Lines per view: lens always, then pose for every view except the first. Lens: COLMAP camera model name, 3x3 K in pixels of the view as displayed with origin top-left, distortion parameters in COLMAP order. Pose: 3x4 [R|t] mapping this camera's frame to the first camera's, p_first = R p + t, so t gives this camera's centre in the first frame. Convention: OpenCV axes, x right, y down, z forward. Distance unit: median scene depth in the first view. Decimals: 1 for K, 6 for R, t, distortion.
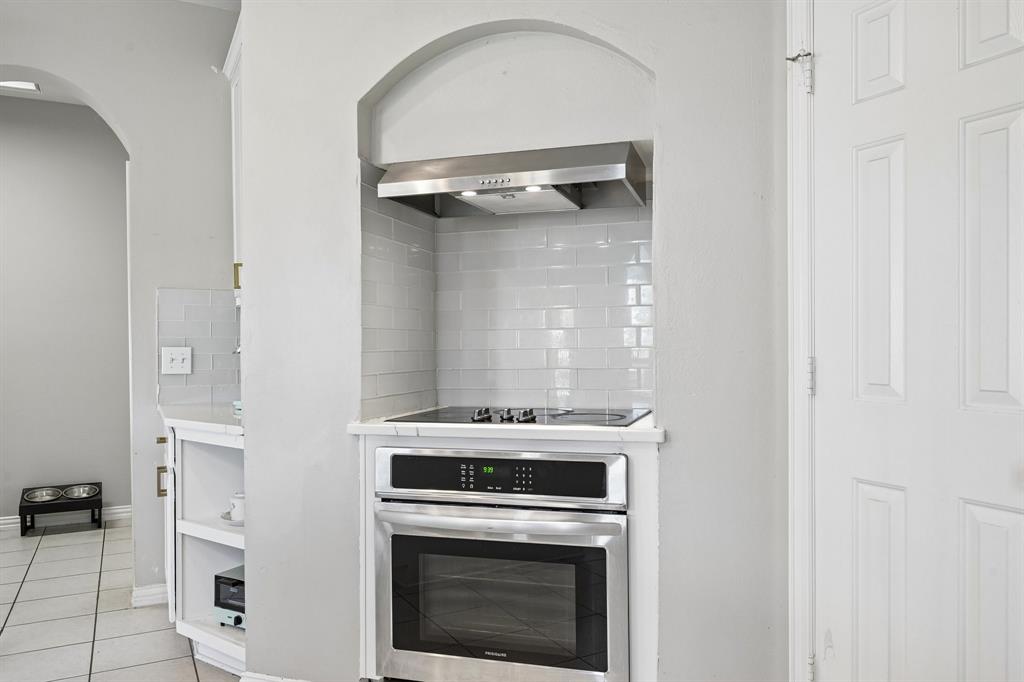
lens RADIAL K [[740.2, 0, 512.0], [0, 740.2, 341.0], [0, 0, 1]] dist [0.005675, 0.001217]
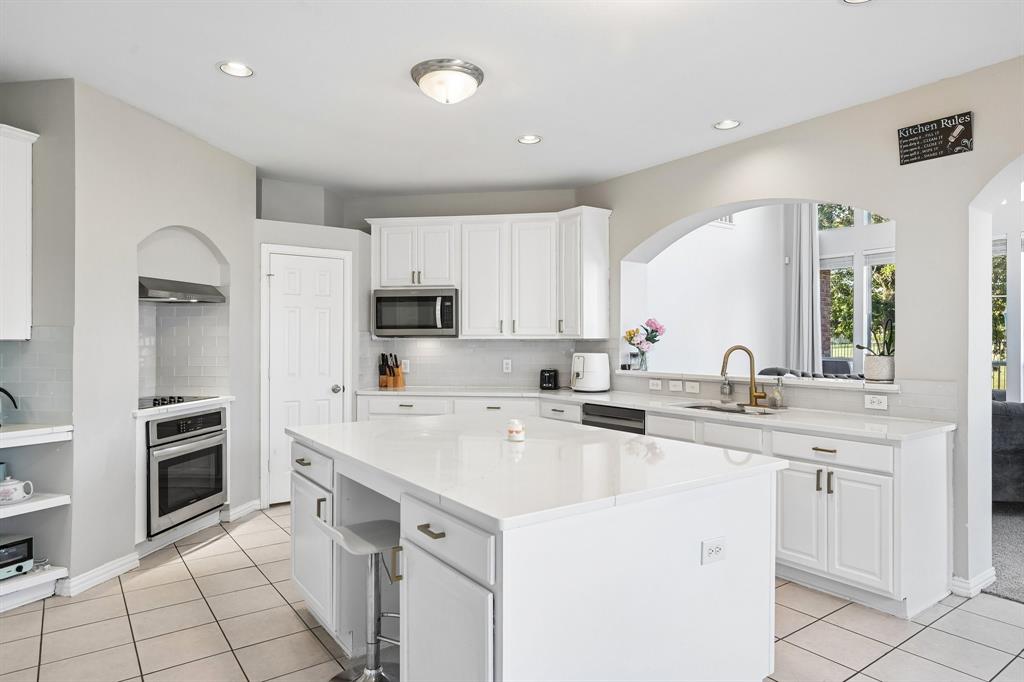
lens RADIAL K [[615.5, 0, 512.0], [0, 615.5, 341.0], [0, 0, 1]] dist [0.000636, -0.000361]
pose [[-0.143526, 0.003303, 0.989641, -2.006617], [-0.003063, 0.999988, -0.003782, -0.071395], [-0.989642, -0.003574, -0.143514, 0.275339]]
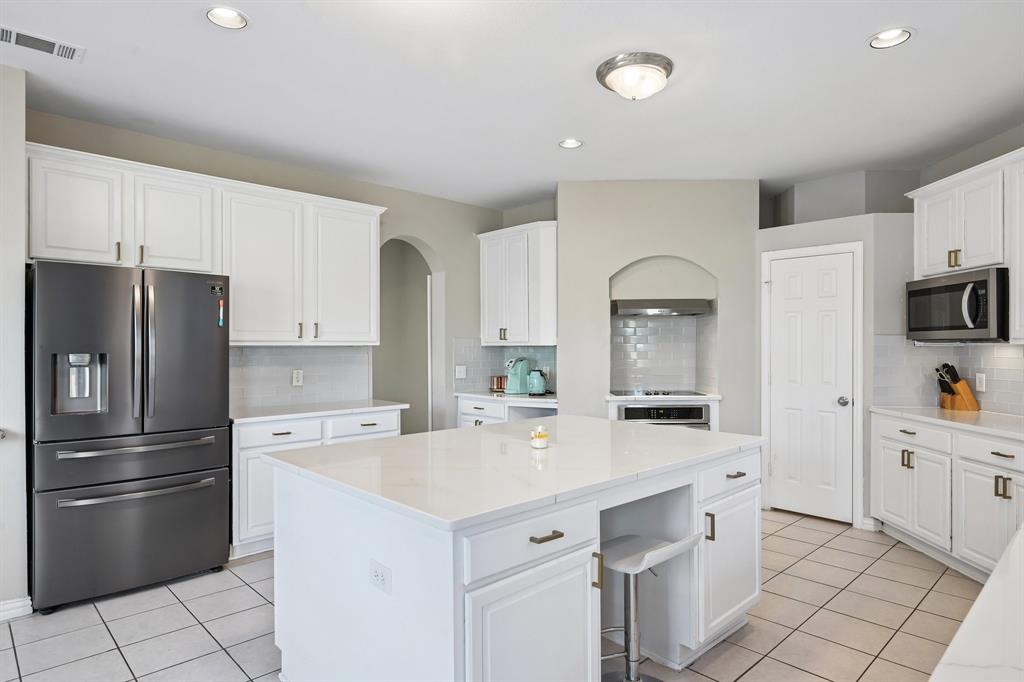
lens RADIAL K [[581.2, 0, 512.0], [0, 581.2, 341.0], [0, 0, 1]] dist [0.002719, 0.000655]
pose [[0.962165, 0.005213, 0.272416, -1.171222], [-0.004155, 0.999981, -0.004458, -0.084736], [-0.272434, 0.003158, 0.962169, -0.986726]]
